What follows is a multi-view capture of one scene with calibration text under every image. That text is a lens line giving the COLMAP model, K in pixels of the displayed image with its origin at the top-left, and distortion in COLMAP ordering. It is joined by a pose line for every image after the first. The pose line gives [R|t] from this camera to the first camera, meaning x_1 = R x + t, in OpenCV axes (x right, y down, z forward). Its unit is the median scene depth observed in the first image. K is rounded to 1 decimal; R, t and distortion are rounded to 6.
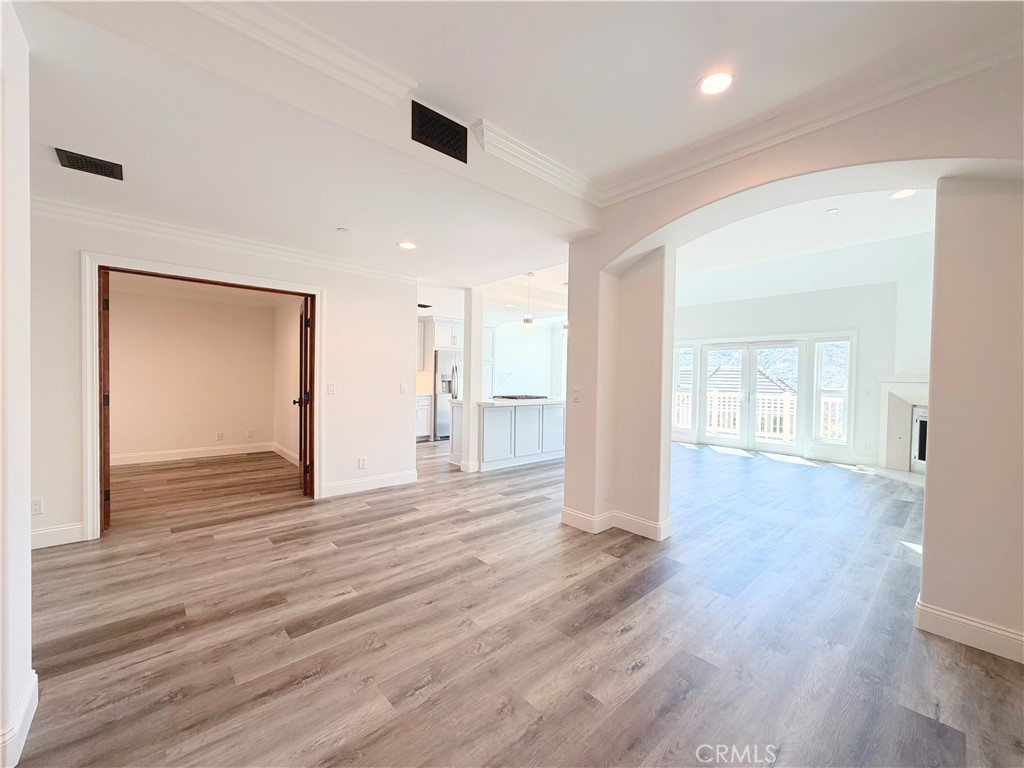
lens RADIAL K [[409.6, 0, 508.7], [0, 409.6, 388.4], [0, 0, 1]] dist [0.000090, 0.000755]
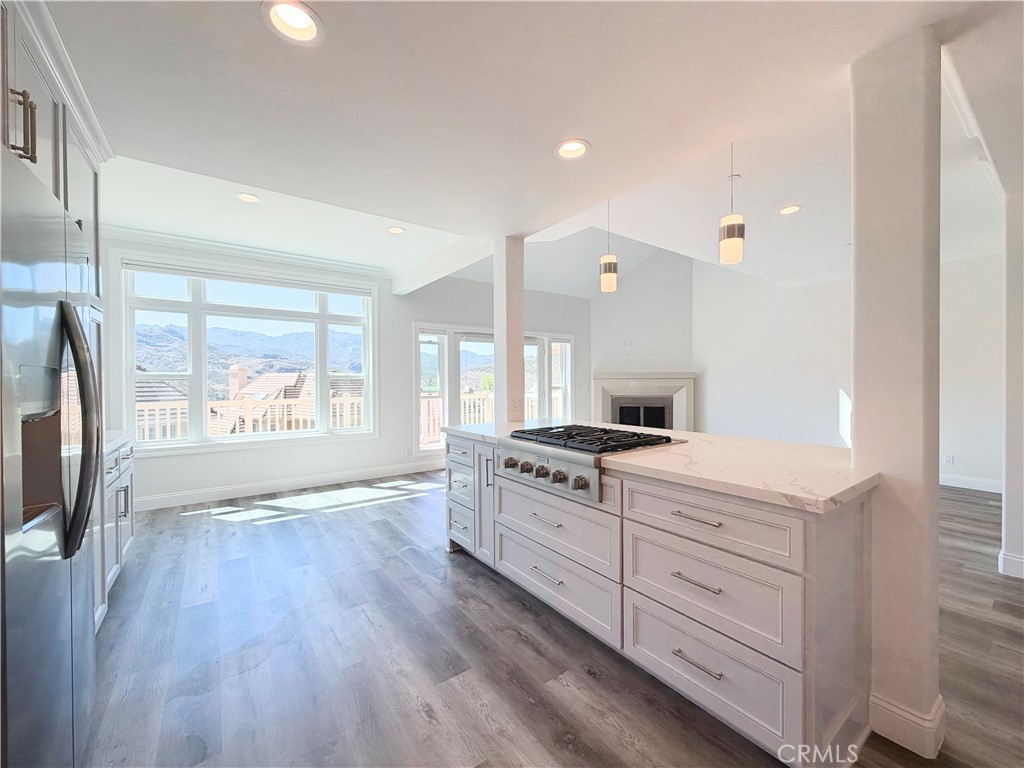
lens RADIAL K [[409.6, 0, 513.4], [0, 409.6, 385.6], [0, 0, 1]] dist [0.000090, 0.000755]
pose [[0.099366, -0.027566, 0.994669, -0.693062], [0.028835, 0.999276, 0.024813, -0.064119], [-0.994633, 0.026216, 0.100089, 2.195989]]
